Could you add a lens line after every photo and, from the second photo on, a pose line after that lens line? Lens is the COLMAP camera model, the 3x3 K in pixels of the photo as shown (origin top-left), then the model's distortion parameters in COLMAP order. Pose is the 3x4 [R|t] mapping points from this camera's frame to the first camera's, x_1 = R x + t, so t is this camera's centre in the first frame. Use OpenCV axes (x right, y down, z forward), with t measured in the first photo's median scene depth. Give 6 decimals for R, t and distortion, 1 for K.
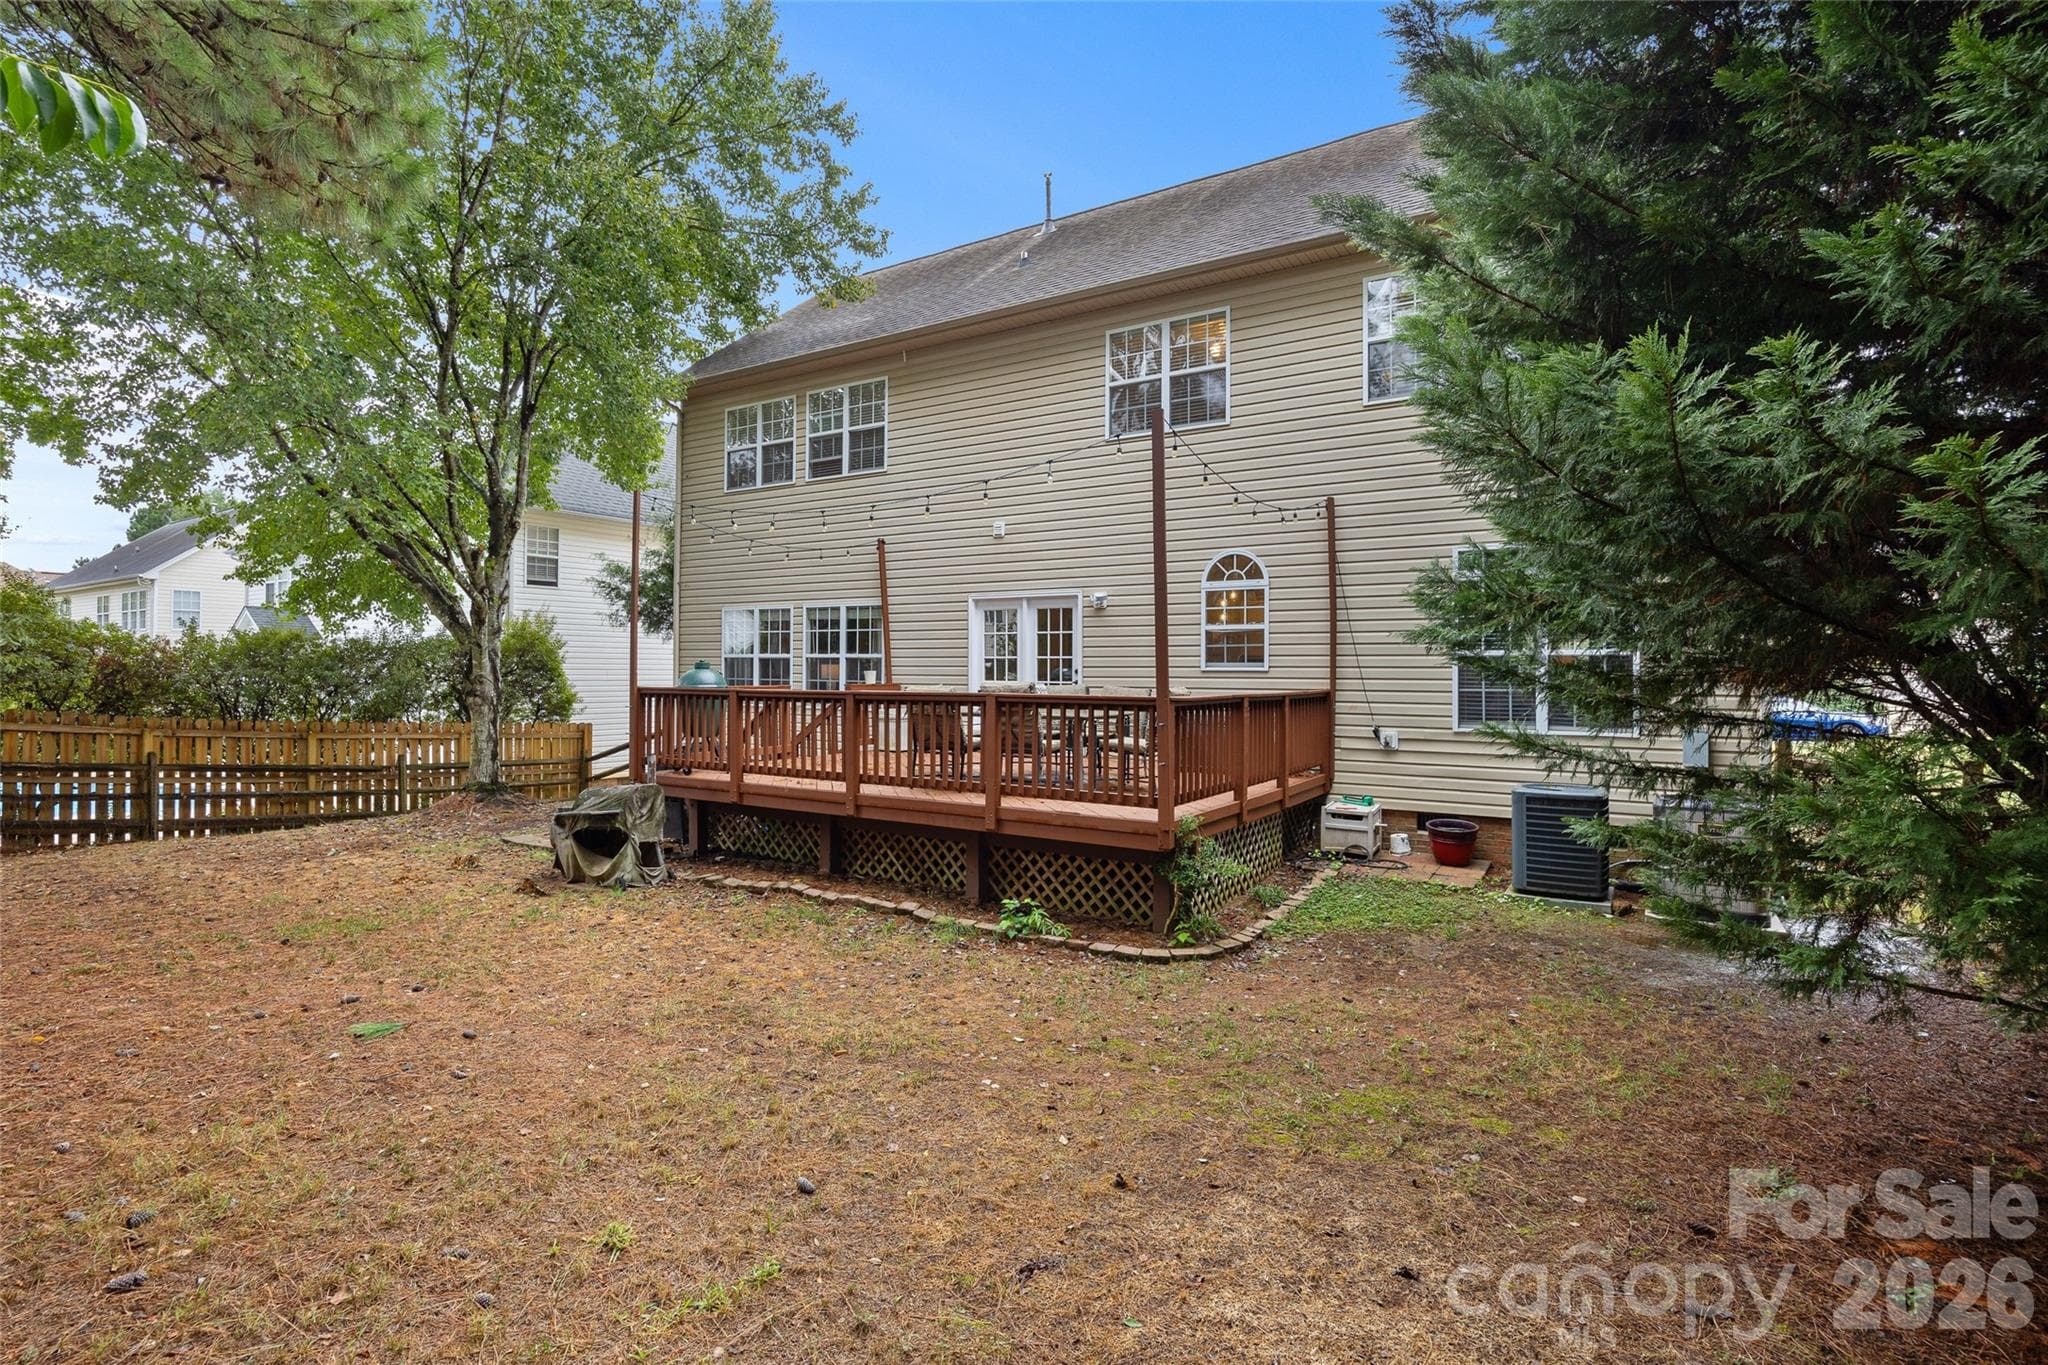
lens RADIAL K [[909.4, 0, 1024.0], [0, 909.4, 682.5], [0, 0, 1]] dist [-0.007072, -0.000440]
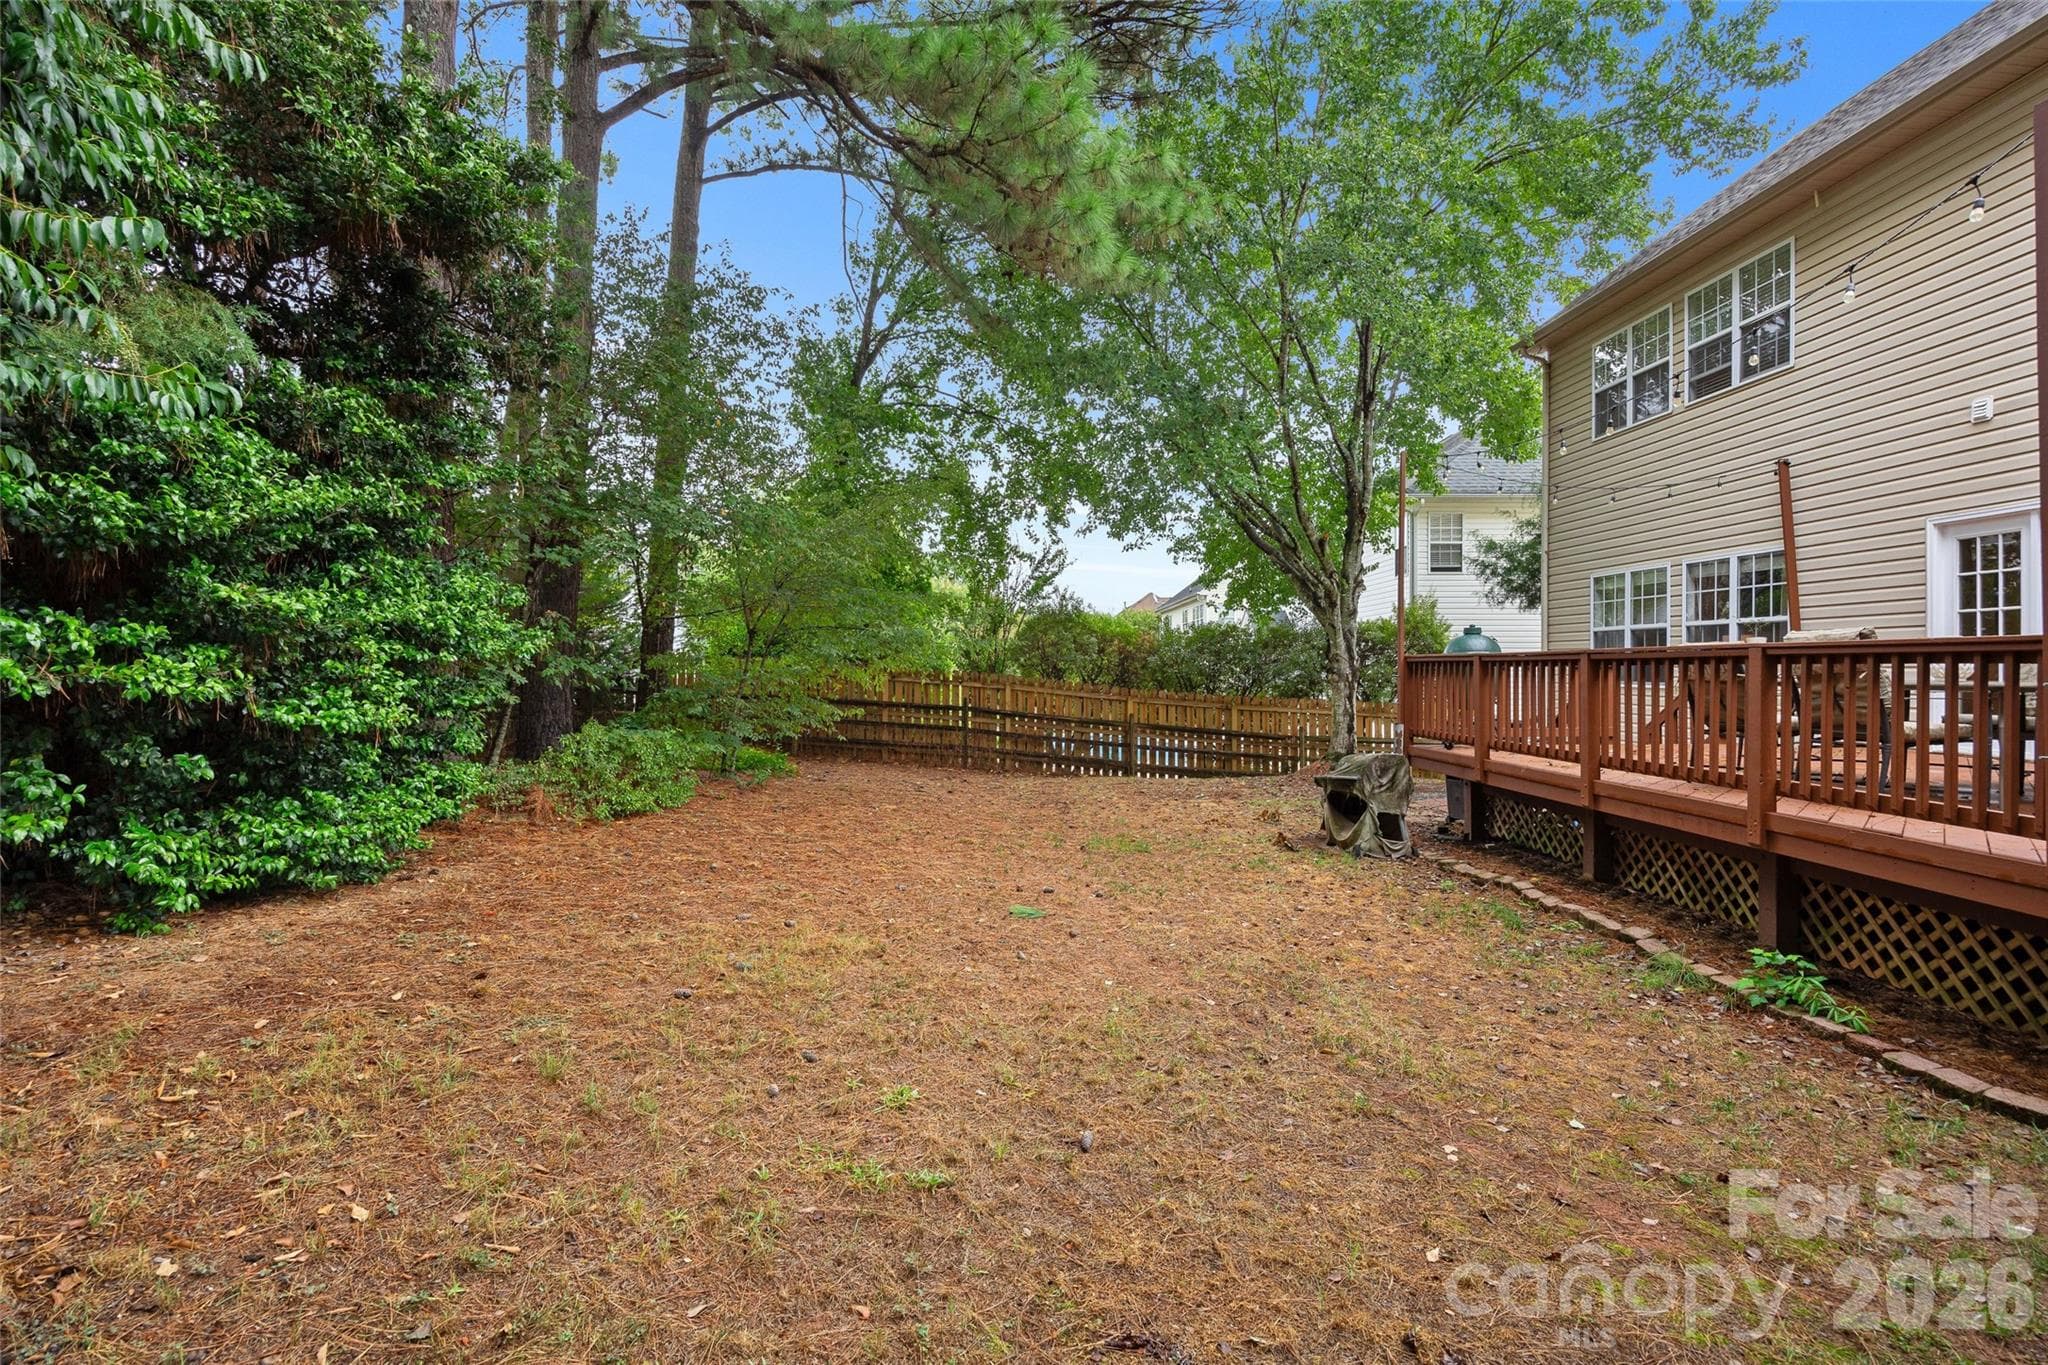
lens RADIAL K [[909.4, 0, 1024.0], [0, 909.4, 682.5], [0, 0, 1]] dist [-0.007072, -0.000440]
pose [[0.592978, 0.011356, -0.805139, 0.132452], [0.001232, 0.999887, 0.015010, 0.021642], [0.805218, -0.009892, 0.592896, 0.117634]]
